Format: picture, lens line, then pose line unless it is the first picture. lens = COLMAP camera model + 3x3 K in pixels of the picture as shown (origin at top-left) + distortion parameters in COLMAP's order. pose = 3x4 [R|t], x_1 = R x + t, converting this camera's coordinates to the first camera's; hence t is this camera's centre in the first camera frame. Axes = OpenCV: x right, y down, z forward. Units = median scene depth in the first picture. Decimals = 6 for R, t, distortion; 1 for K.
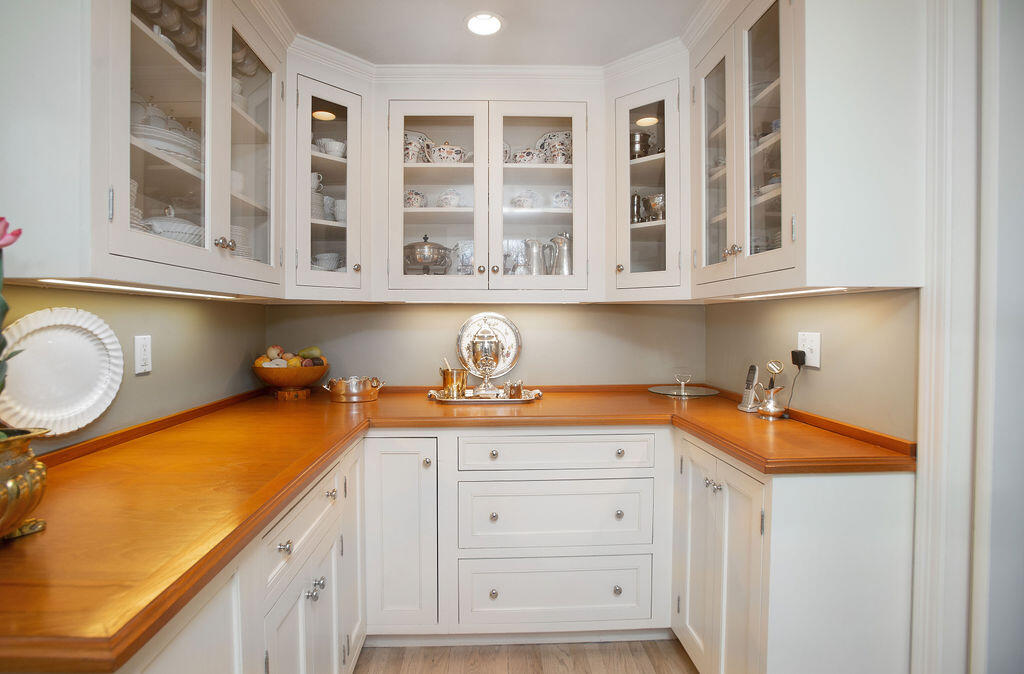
lens RADIAL K [[520.0, 0, 521.8], [0, 520.0, 324.5], [0, 0, 1]] dist [-0.034118, 0.007462]
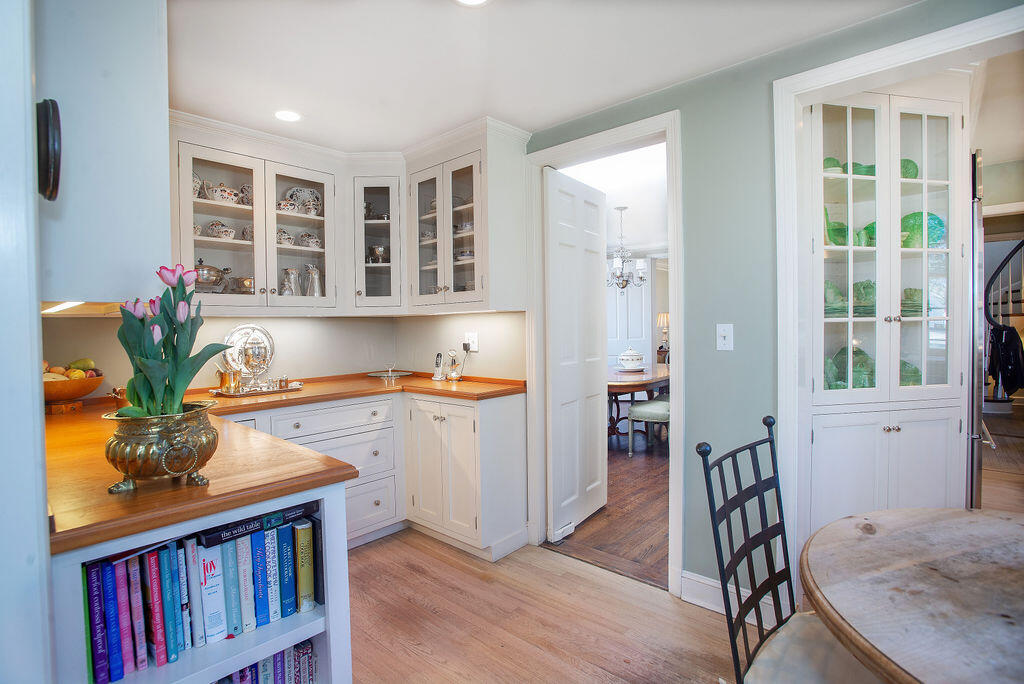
lens RADIAL K [[520.0, 0, 513.5], [0, 520.0, 337.6], [0, 0, 1]] dist [-0.034118, 0.007462]
pose [[0.686915, -0.028004, 0.726198, -0.584155], [0.025075, 0.999576, 0.014827, 0.007486], [-0.726305, 0.008024, 0.687326, -0.332698]]
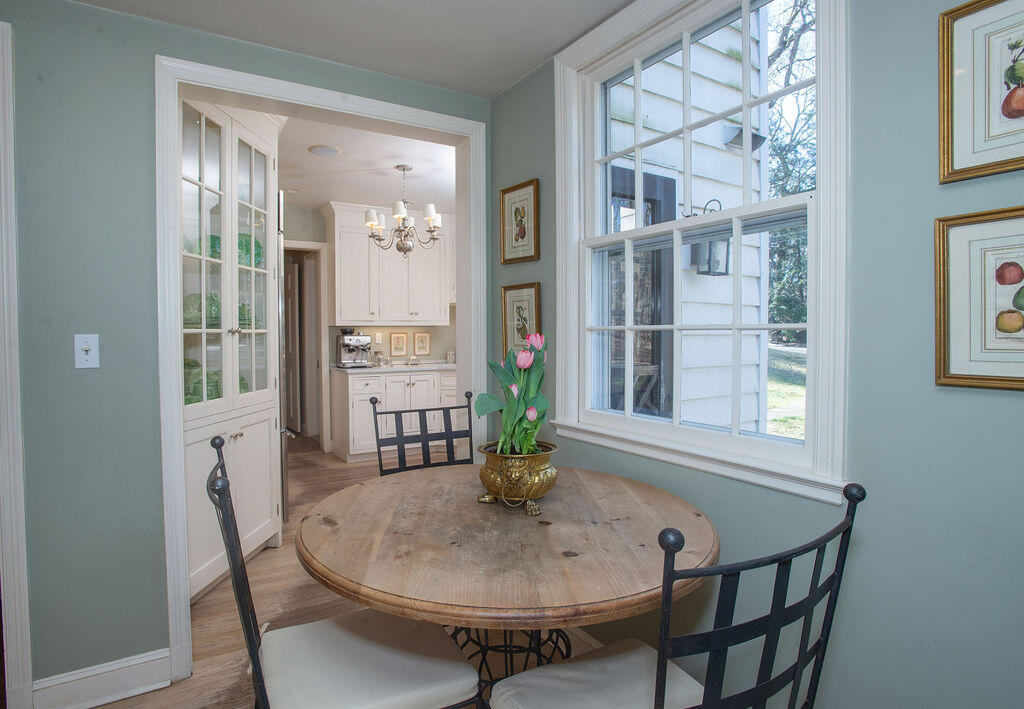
lens RADIAL K [[532.1, 0, 500.0], [0, 532.1, 336.9], [0, 0, 1]] dist [0.006393, 0.003517]
pose [[-0.485076, -0.009180, 0.874424, -0.574487], [0.011841, 0.999784, 0.017065, 0.003859], [-0.874392, 0.018632, -0.484863, -0.080188]]
